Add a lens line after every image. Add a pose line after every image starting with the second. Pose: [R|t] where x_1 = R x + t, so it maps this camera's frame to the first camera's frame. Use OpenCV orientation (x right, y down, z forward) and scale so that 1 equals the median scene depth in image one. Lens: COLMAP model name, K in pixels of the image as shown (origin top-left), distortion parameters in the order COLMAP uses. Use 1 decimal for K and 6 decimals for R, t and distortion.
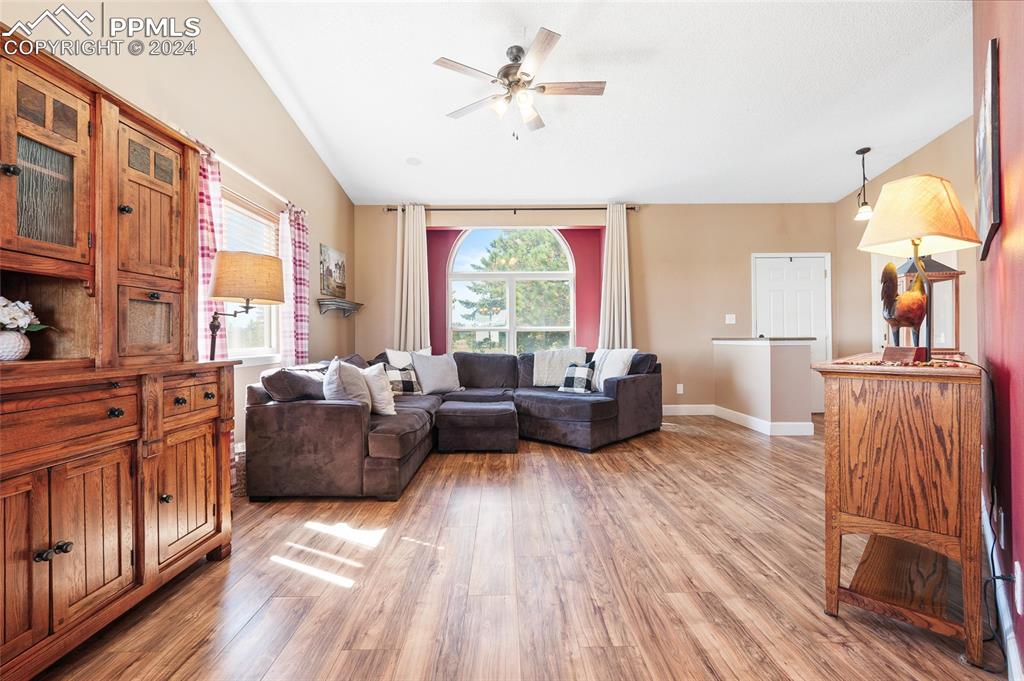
lens RADIAL K [[462.3, 0, 511.1], [0, 462.3, 336.9], [0, 0, 1]] dist [-0.002264, 0.000301]
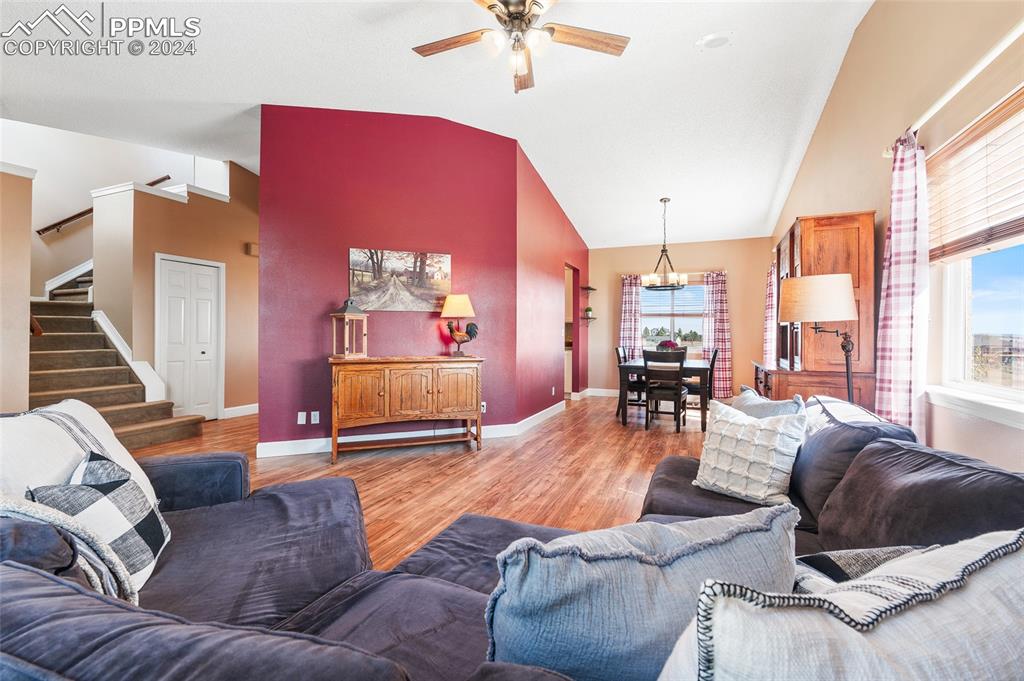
lens RADIAL K [[462.3, 0, 511.8], [0, 462.3, 339.5], [0, 0, 1]] dist [-0.002264, 0.000301]
pose [[-0.922306, 0.006561, 0.386404, -0.301491], [0.007212, 0.999974, 0.000235, -0.023778], [-0.386392, 0.003003, -0.922330, 1.939828]]
